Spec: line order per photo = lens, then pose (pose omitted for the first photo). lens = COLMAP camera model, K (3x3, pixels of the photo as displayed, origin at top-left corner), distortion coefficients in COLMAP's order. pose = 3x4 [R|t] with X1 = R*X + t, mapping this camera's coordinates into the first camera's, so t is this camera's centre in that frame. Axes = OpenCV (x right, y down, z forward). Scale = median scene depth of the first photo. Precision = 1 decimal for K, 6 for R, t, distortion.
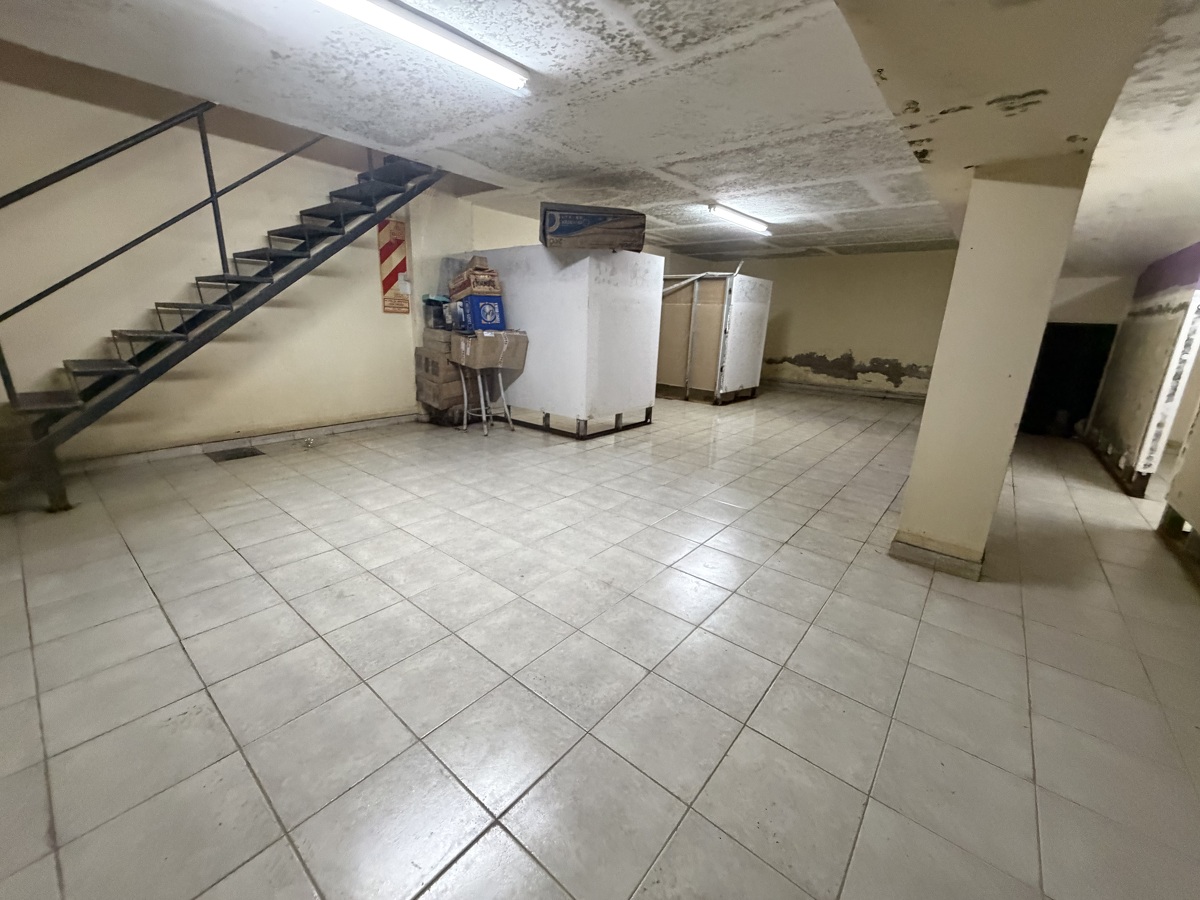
lens RADIAL K [[477.9, 0, 595.1], [0, 477.9, 447.3], [0, 0, 1]] dist [0.001240, 0.000568]
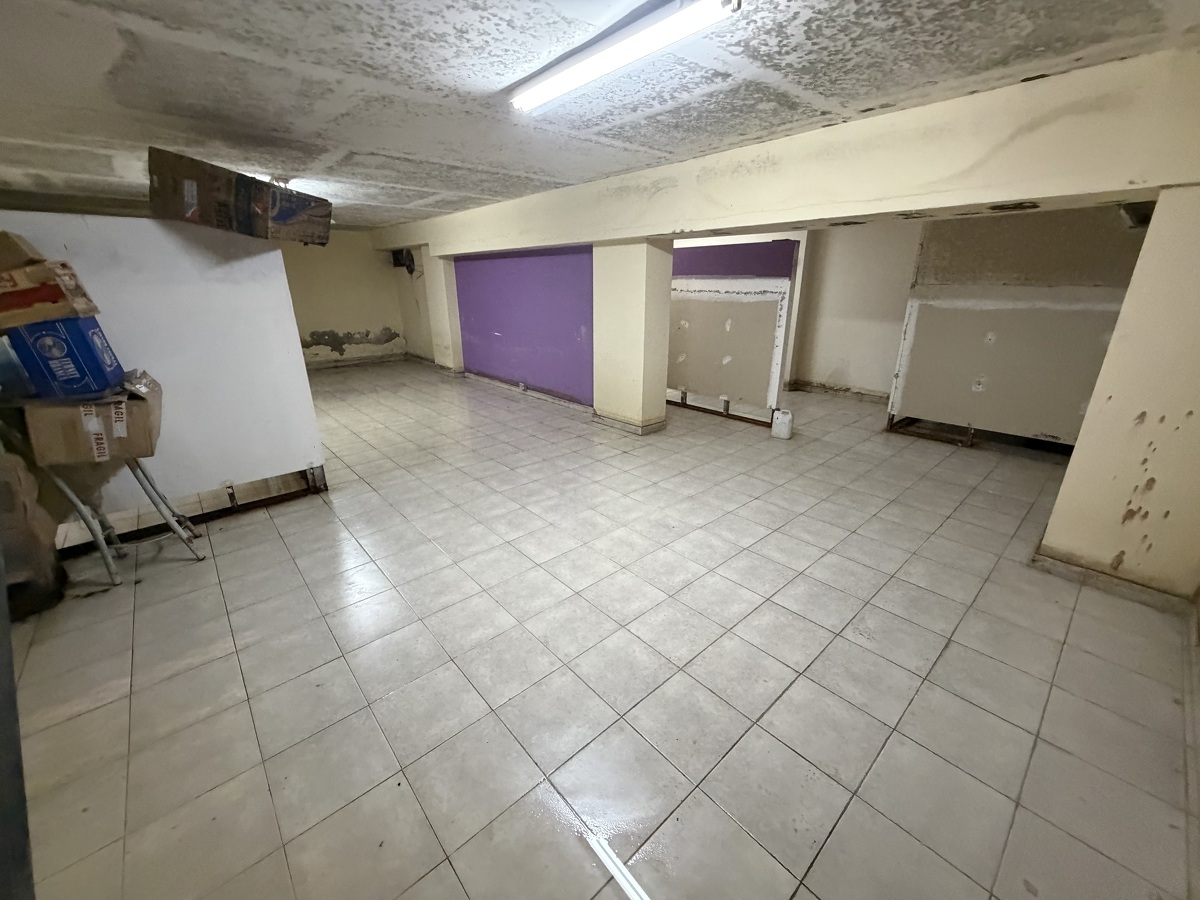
lens RADIAL K [[477.9, 0, 594.8], [0, 477.9, 448.2], [0, 0, 1]] dist [0.001240, 0.000568]
pose [[0.157966, -0.358008, 0.920259, -1.034200], [0.268533, 0.912412, 0.308860, -0.320759], [-0.950230, 0.198330, 0.240267, 0.629144]]
